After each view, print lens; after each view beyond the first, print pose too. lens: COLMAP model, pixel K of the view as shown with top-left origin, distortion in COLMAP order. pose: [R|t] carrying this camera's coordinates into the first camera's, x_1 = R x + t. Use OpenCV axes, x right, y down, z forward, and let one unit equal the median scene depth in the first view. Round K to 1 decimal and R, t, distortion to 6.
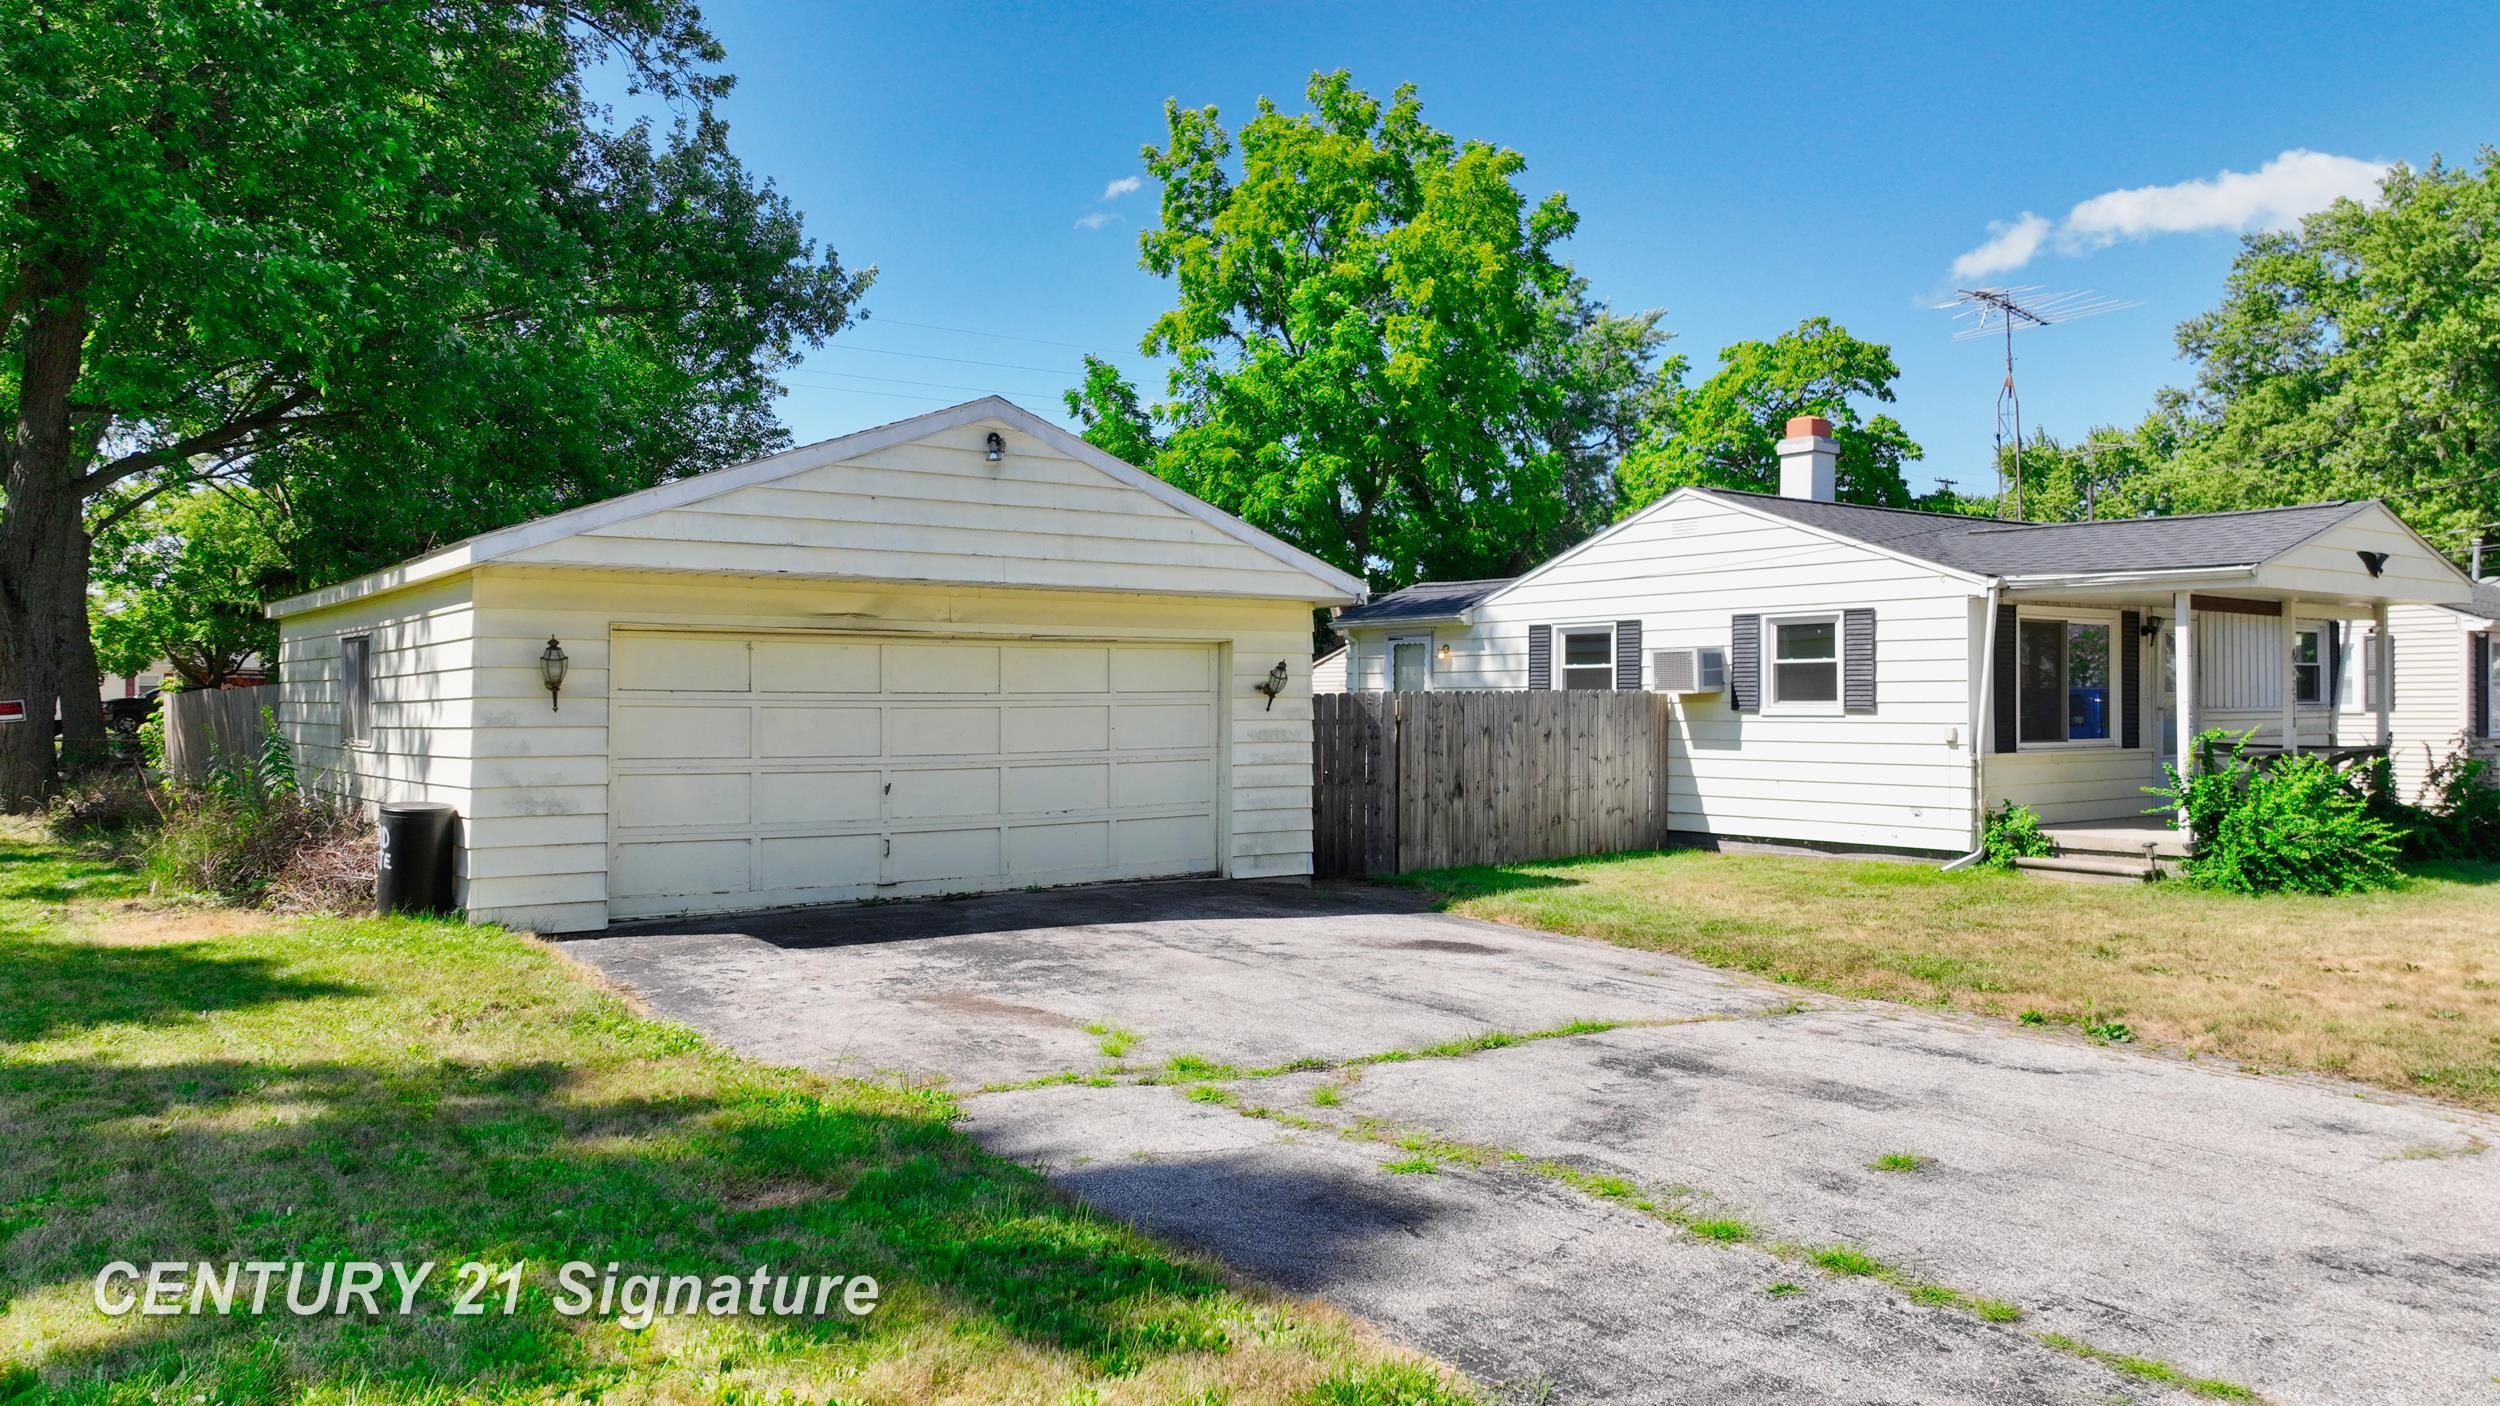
lens RADIAL K [[1756.2, 0, 1252.1], [0, 1756.2, 714.5], [0, 0, 1]] dist [0.028186, -0.028578]
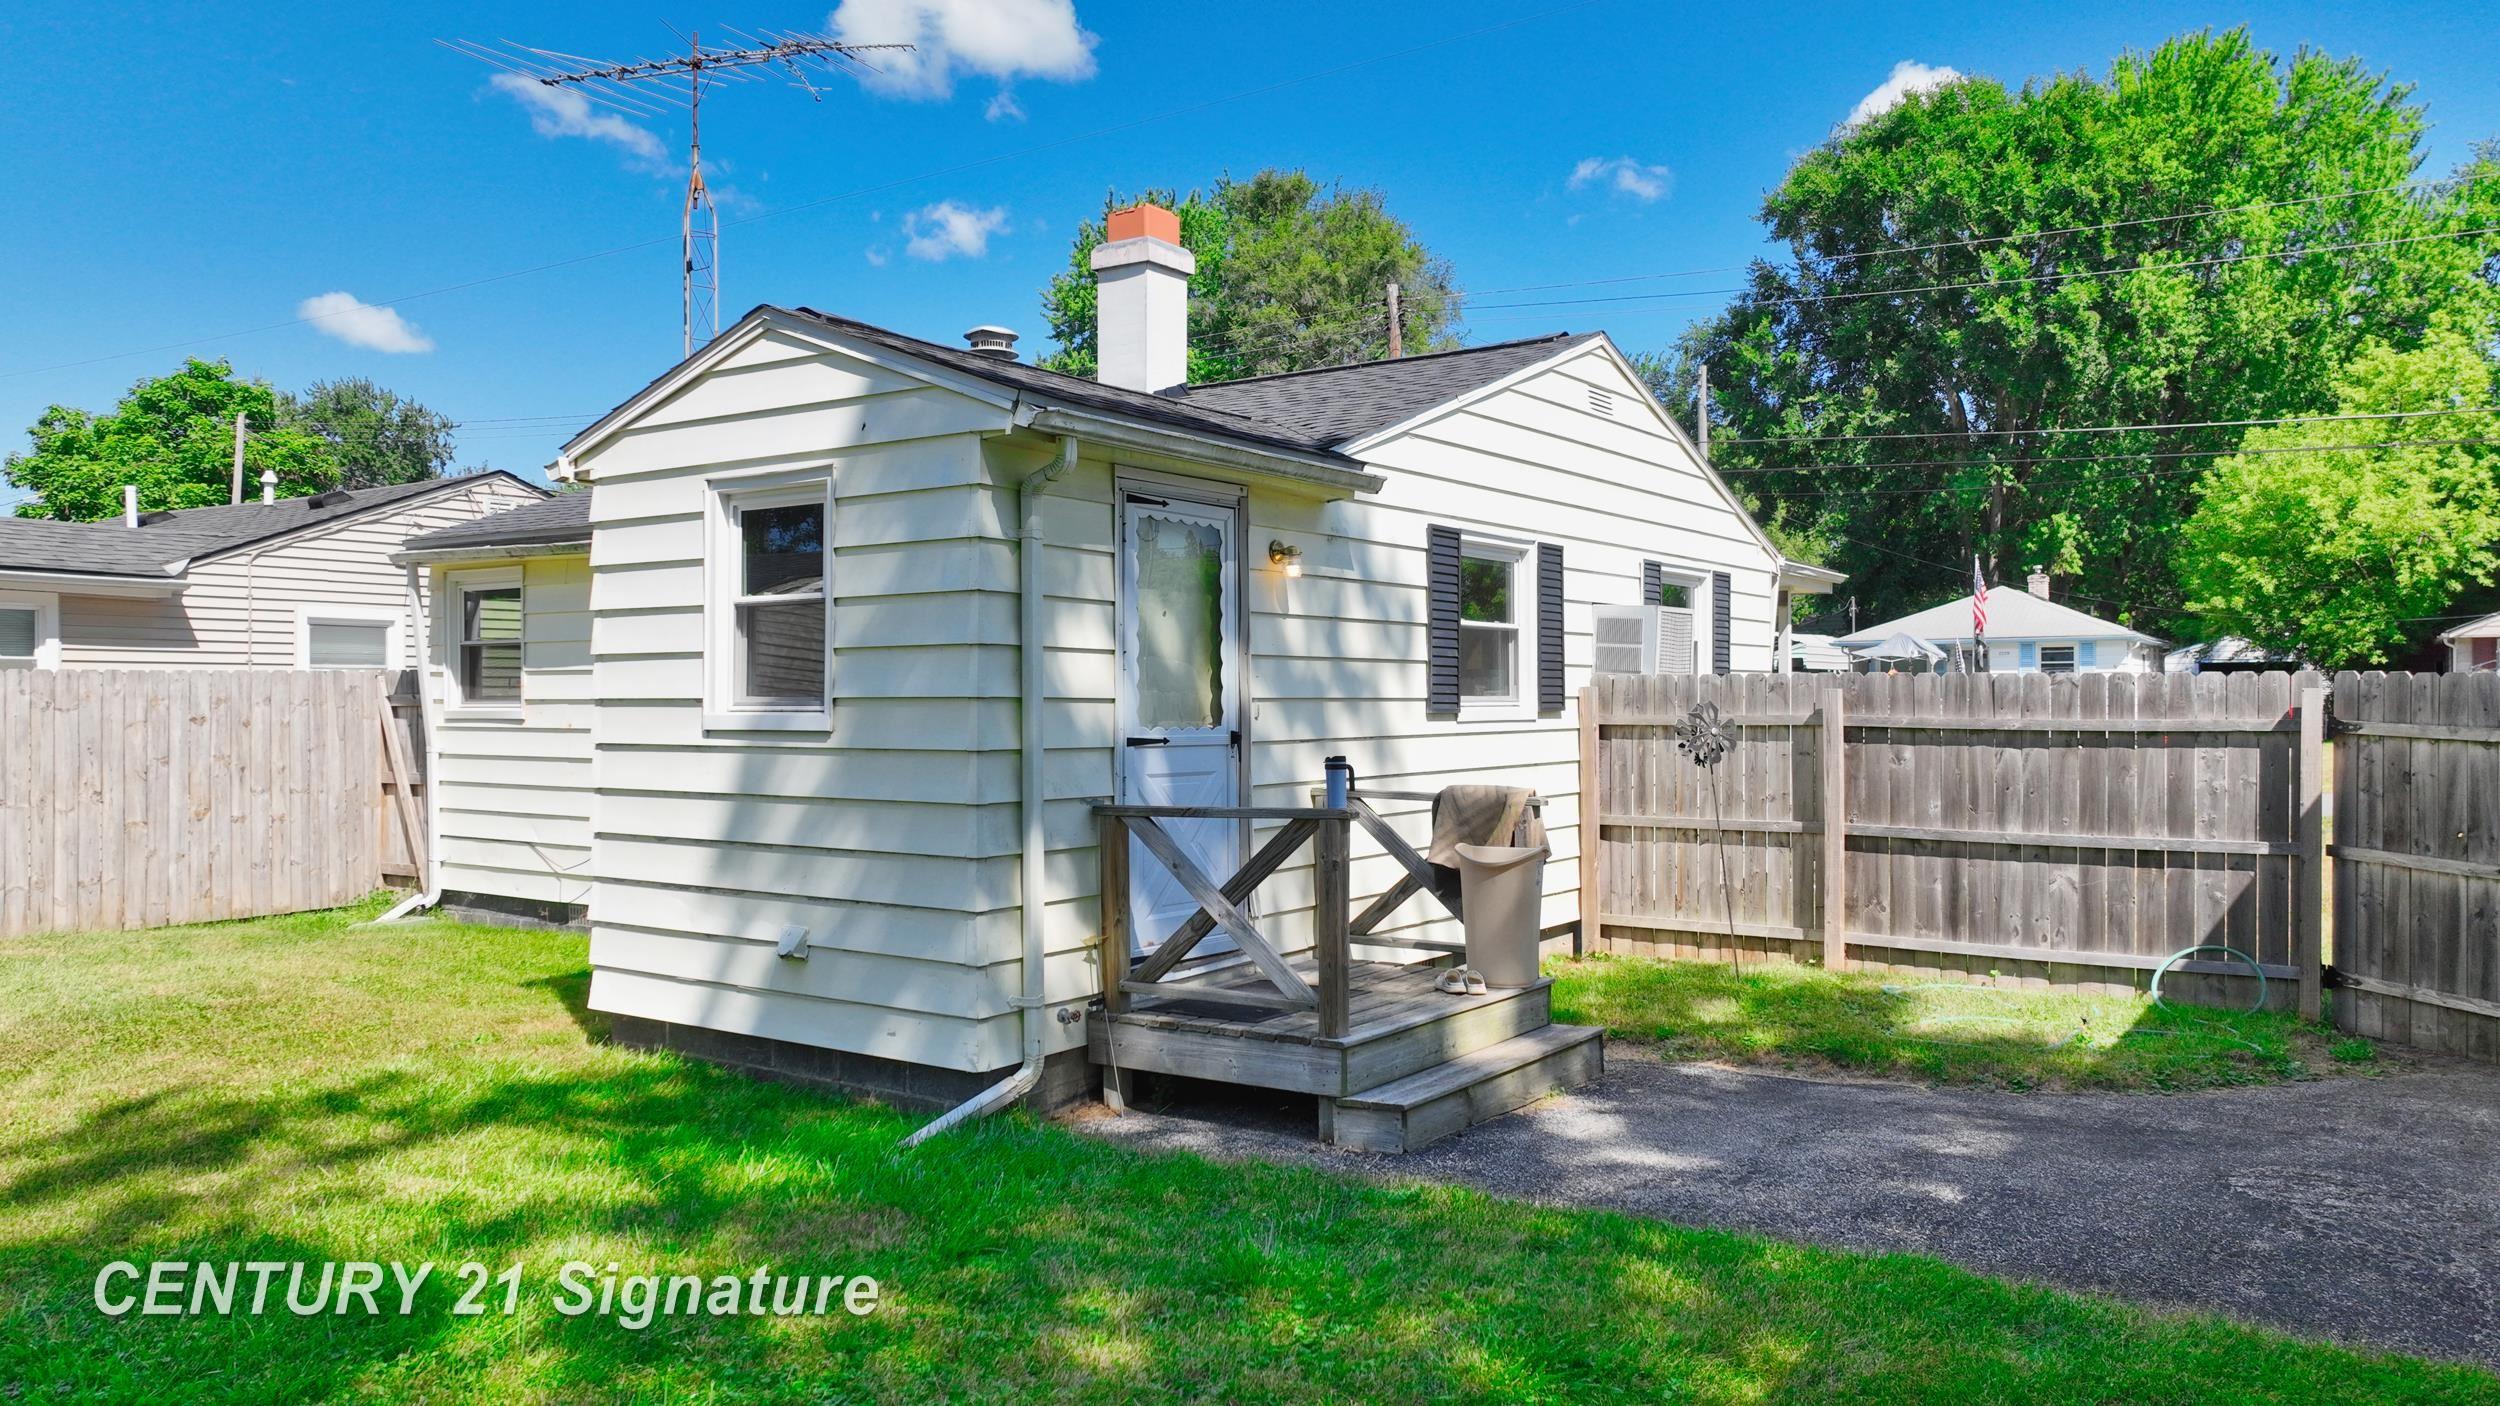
lens RADIAL K [[1756.2, 0, 1256.1], [0, 1756.2, 709.2], [0, 0, 1]] dist [0.028186, -0.028578]
pose [[-0.308301, -0.003444, 0.951282, -0.258041], [0.009441, 0.999933, 0.006680, -0.007708], [-0.951242, 0.011040, -0.308248, 1.206073]]
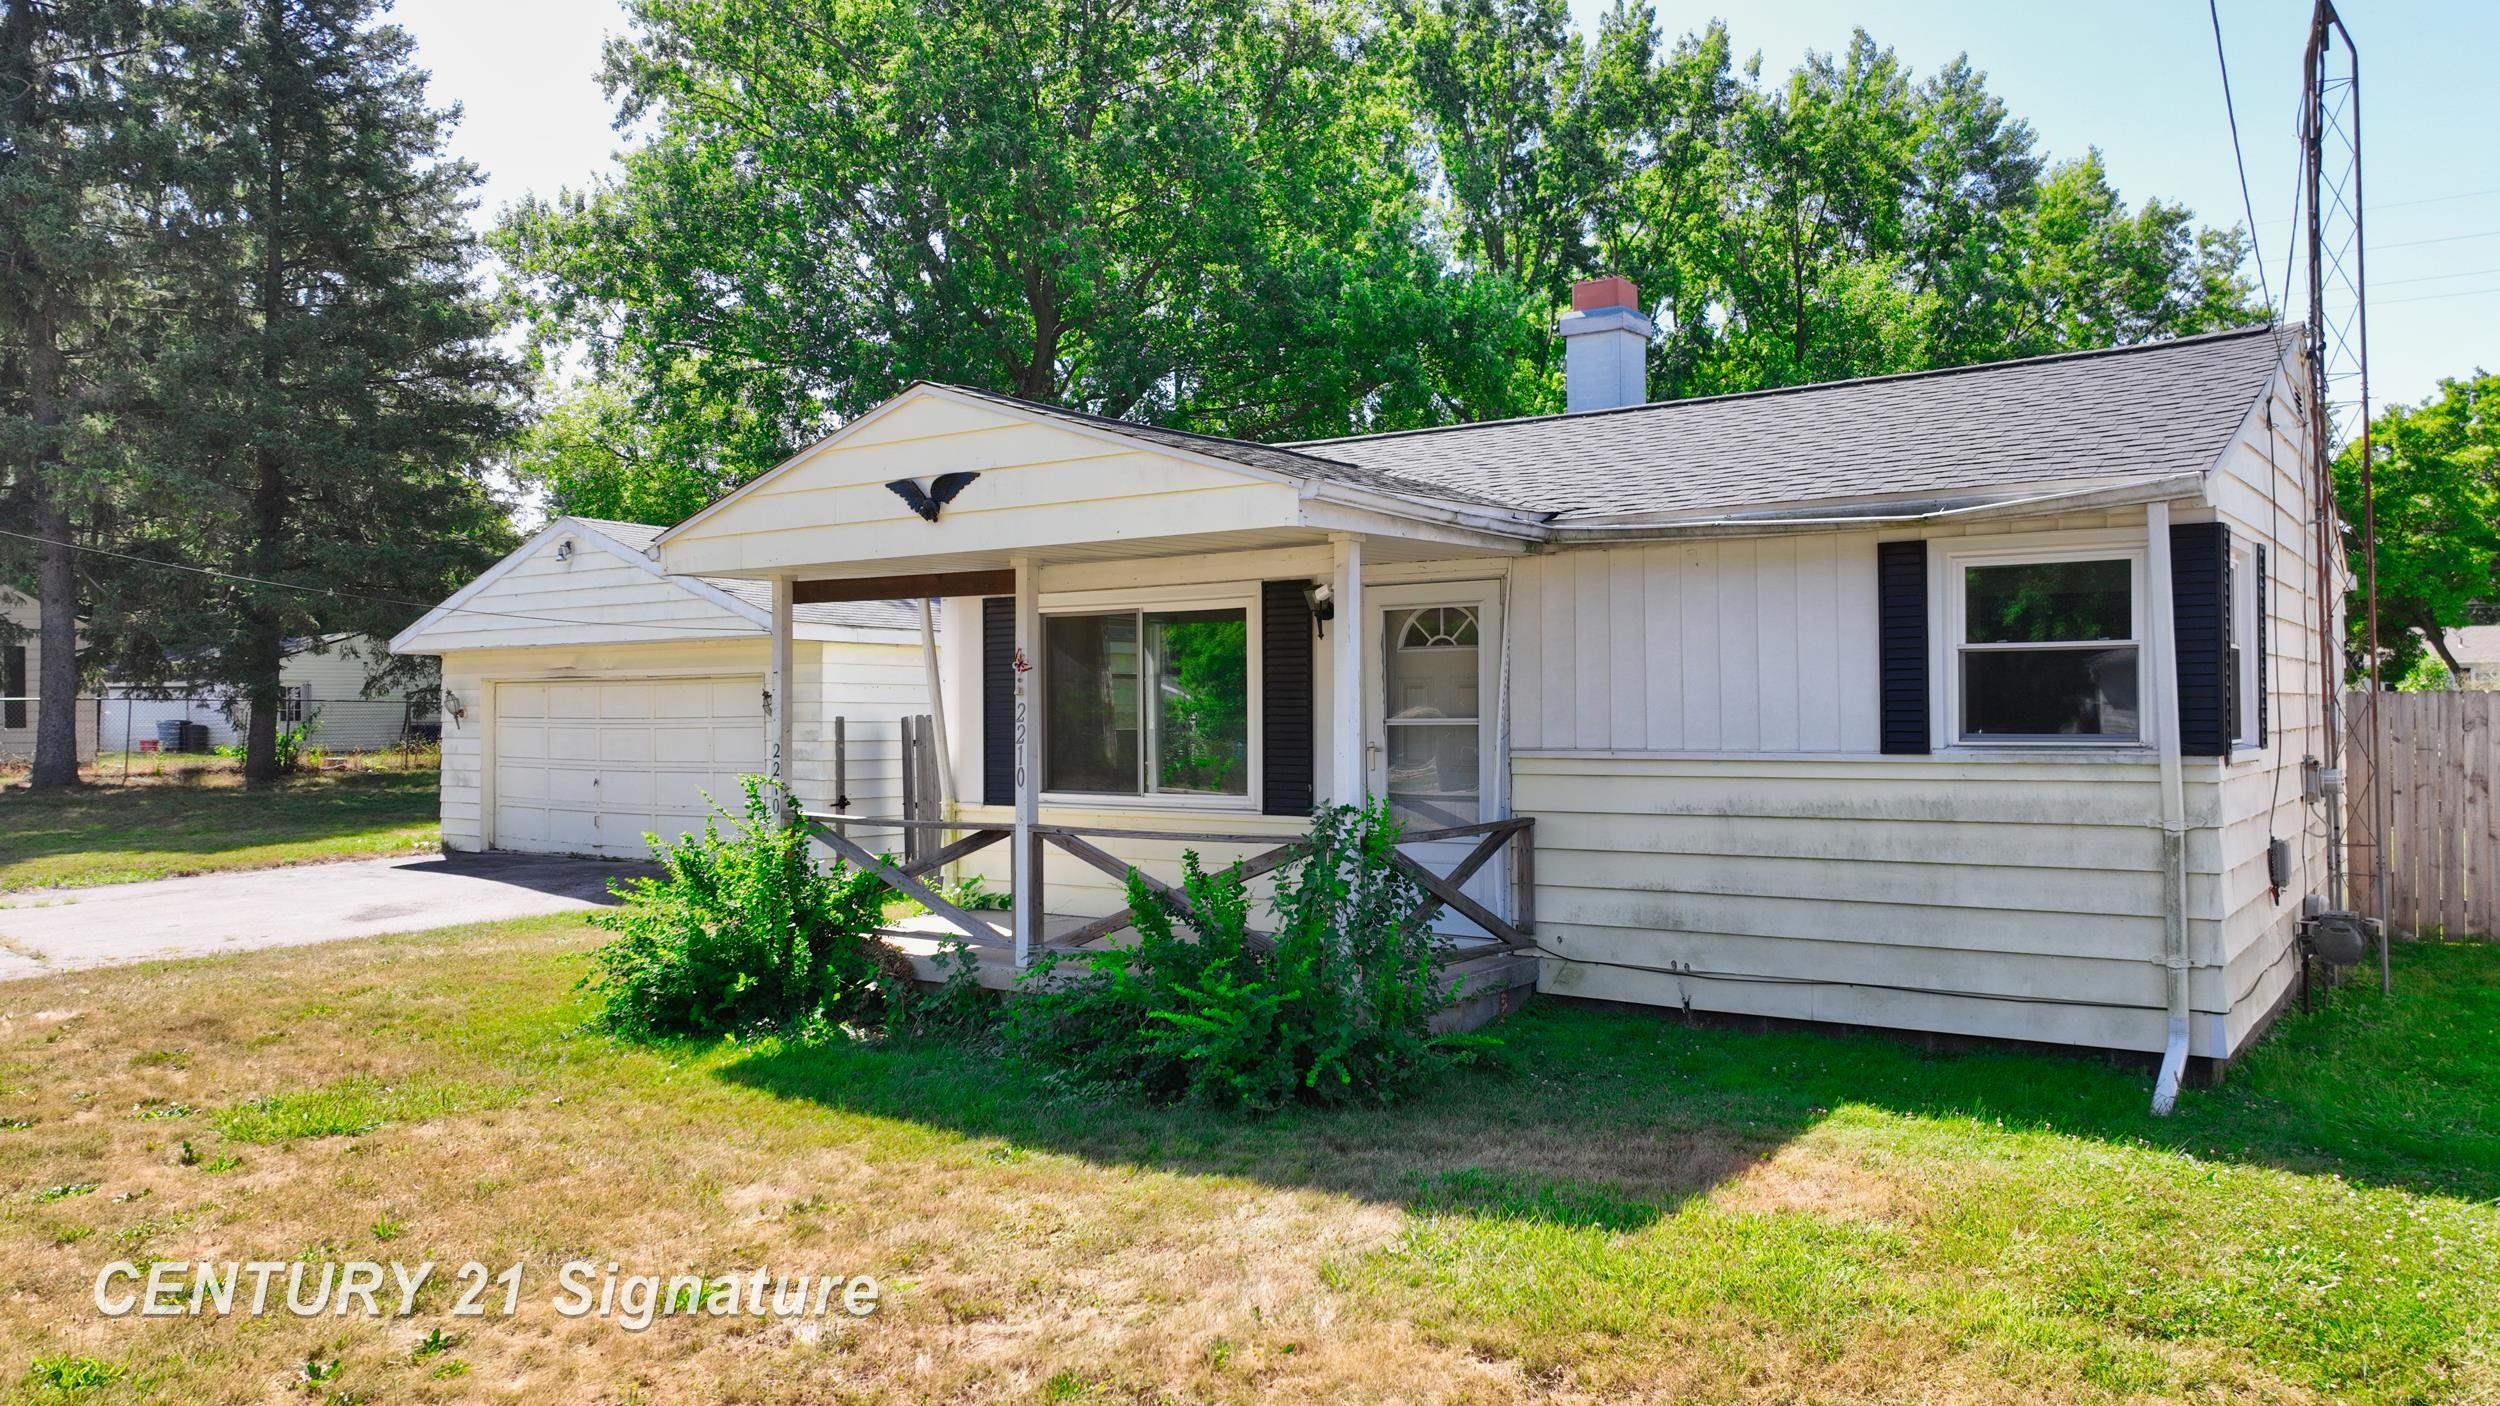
lens RADIAL K [[1756.2, 0, 1265.5], [0, 1756.2, 701.6], [0, 0, 1]] dist [0.028186, -0.028578]
pose [[0.289208, -0.003160, -0.957261, 1.015097], [-0.001464, 0.999992, -0.003743, -0.015592], [0.957265, 0.002484, 0.289201, 0.795933]]
